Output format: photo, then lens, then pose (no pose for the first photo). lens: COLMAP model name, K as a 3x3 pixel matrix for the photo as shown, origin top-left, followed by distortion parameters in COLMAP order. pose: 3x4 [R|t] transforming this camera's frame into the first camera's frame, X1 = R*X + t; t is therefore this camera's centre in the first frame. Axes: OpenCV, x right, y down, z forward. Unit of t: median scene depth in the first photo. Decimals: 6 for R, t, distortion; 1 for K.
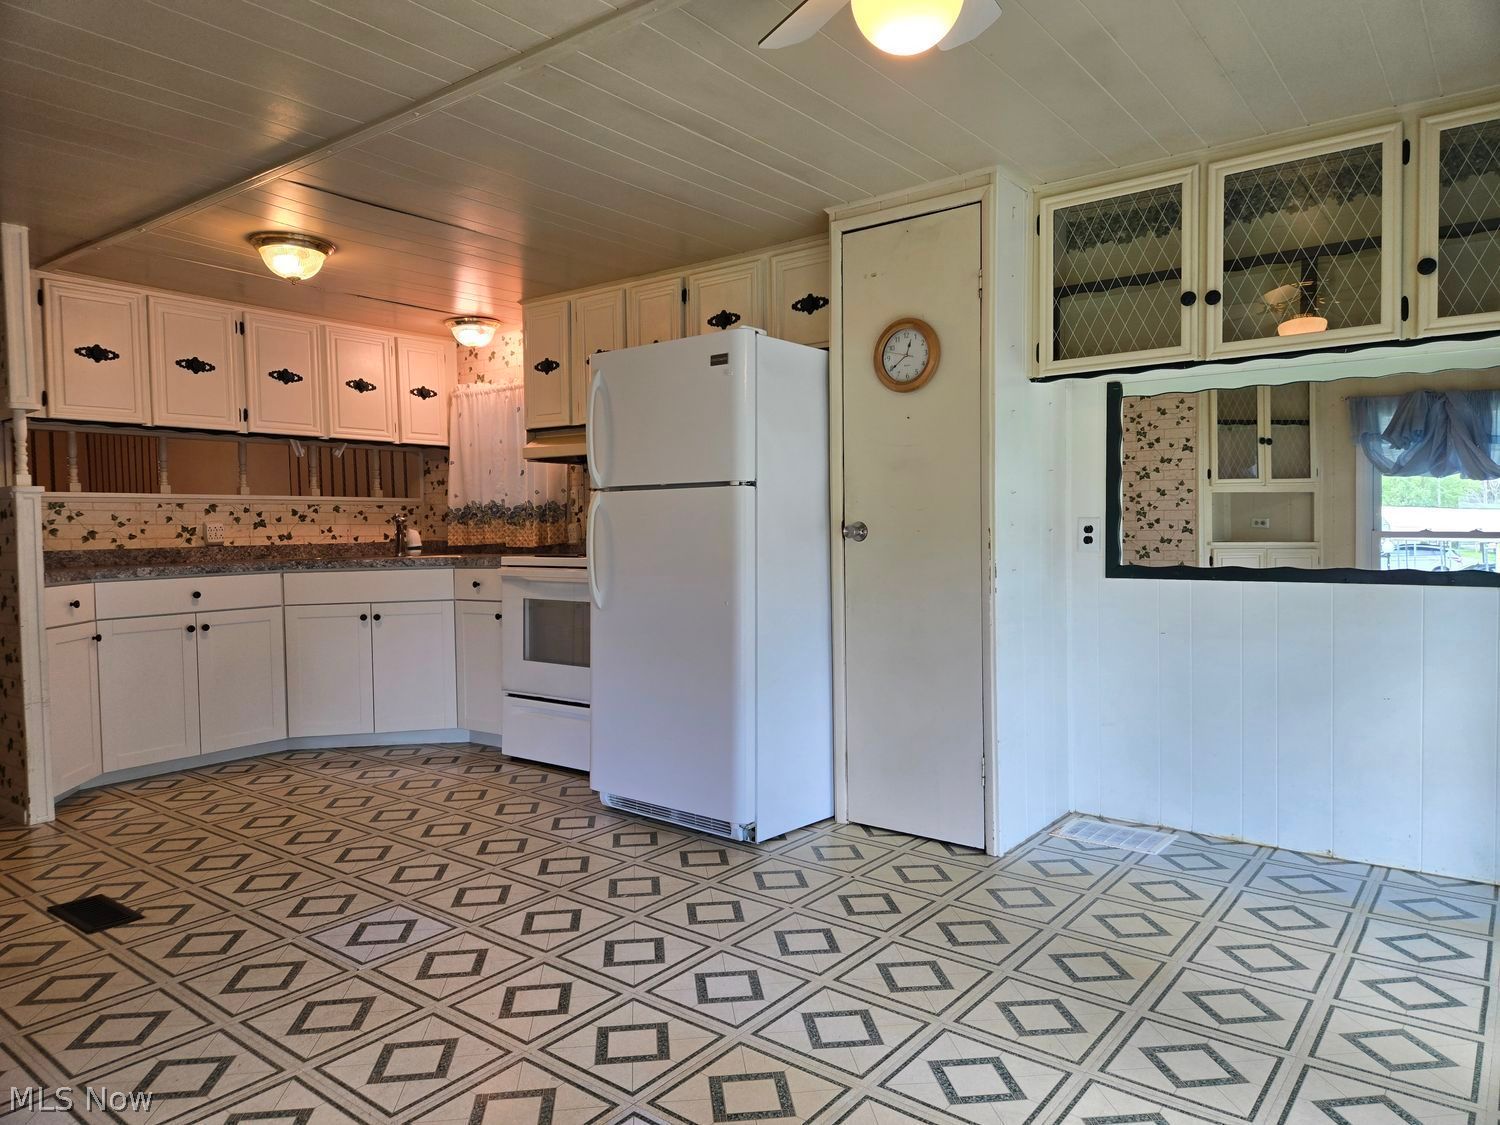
lens RADIAL K [[996.3, 0, 753.2], [0, 996.3, 567.9], [0, 0, 1]] dist [0.068166, -0.057214]
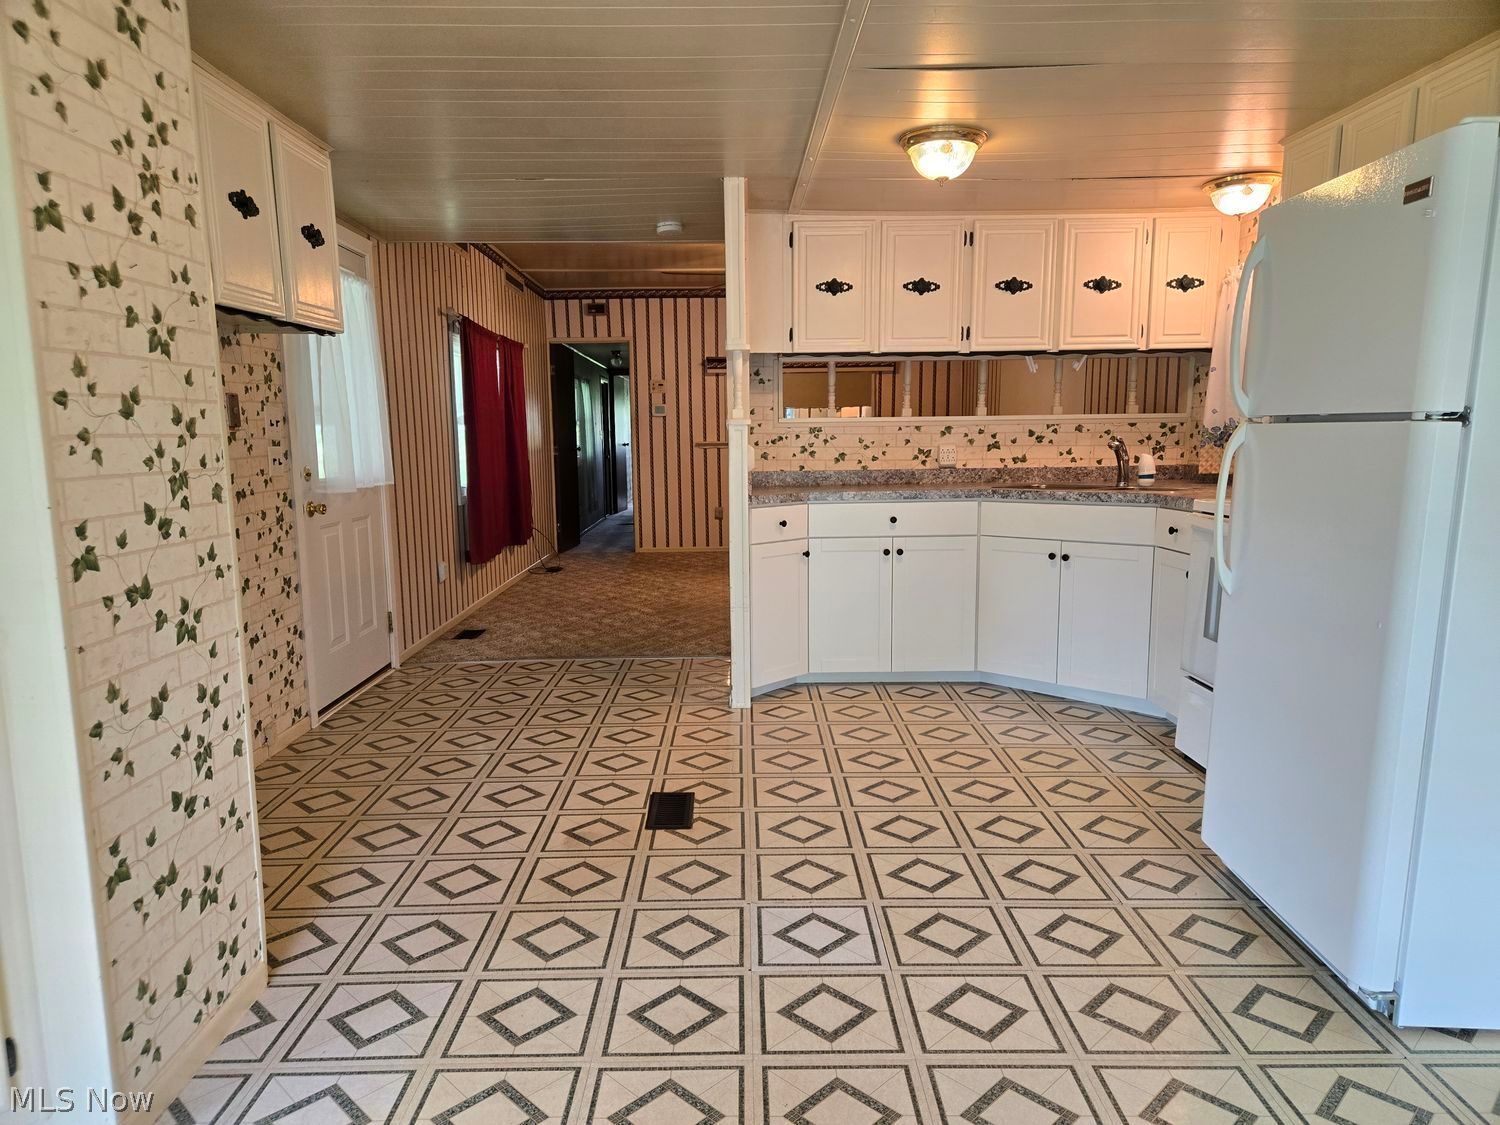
lens RADIAL K [[996.3, 0, 732.1], [0, 996.3, 588.4], [0, 0, 1]] dist [0.068166, -0.057214]
pose [[0.612978, 0.131053, -0.779155, 0.136945], [-0.034007, 0.989610, 0.139697, -0.037522], [0.789368, -0.059135, 0.611066, 0.230796]]
